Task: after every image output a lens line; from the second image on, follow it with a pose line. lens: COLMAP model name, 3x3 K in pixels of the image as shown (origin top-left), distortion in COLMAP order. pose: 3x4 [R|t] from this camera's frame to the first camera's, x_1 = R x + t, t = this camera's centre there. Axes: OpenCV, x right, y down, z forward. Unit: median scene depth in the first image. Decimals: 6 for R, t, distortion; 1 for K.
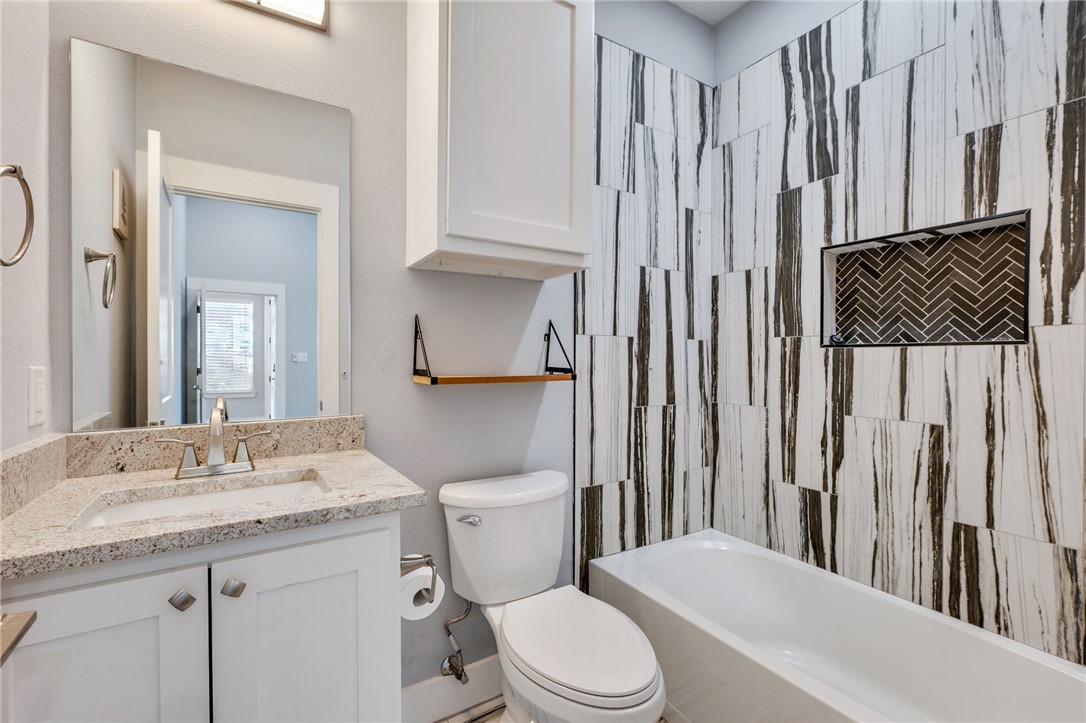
lens RADIAL K [[486.5, 0, 543.1], [0, 486.5, 359.2], [0, 0, 1]] dist [0.001334, -0.000088]
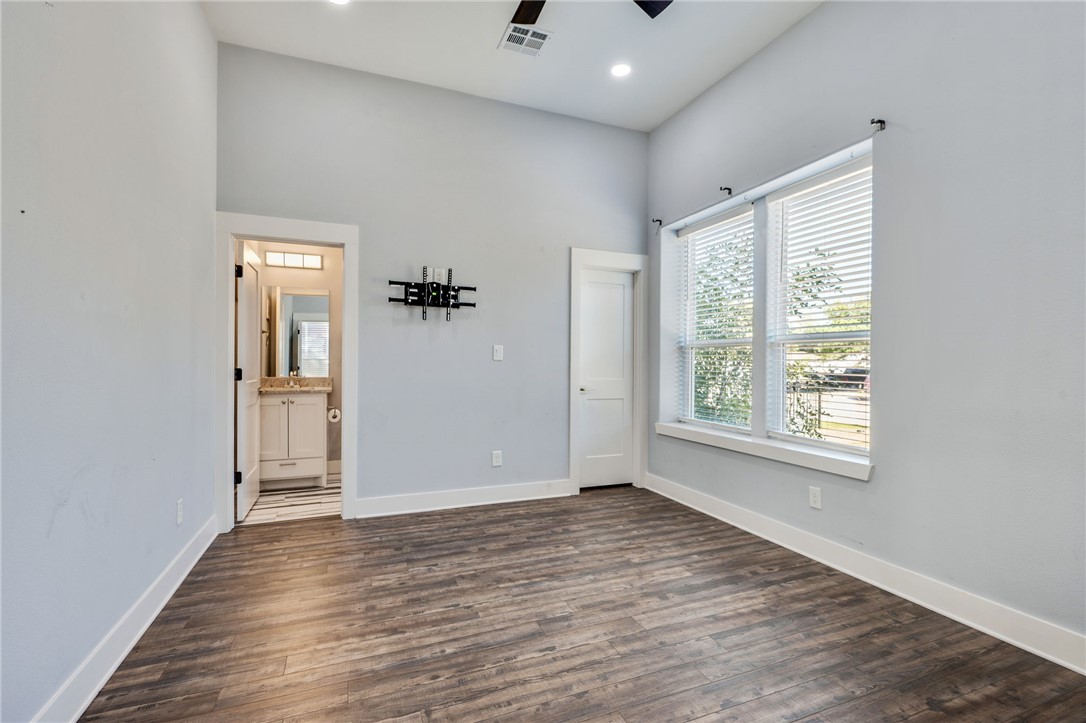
lens RADIAL K [[502.8, 0, 543.0], [0, 502.8, 361.5], [0, 0, 1]] dist [0.006973, 0.000274]
pose [[0.983305, 0.009693, -0.181707, 2.200062], [-0.009216, 0.999952, 0.003467, -0.023097], [0.181732, -0.001734, 0.983347, -2.821999]]
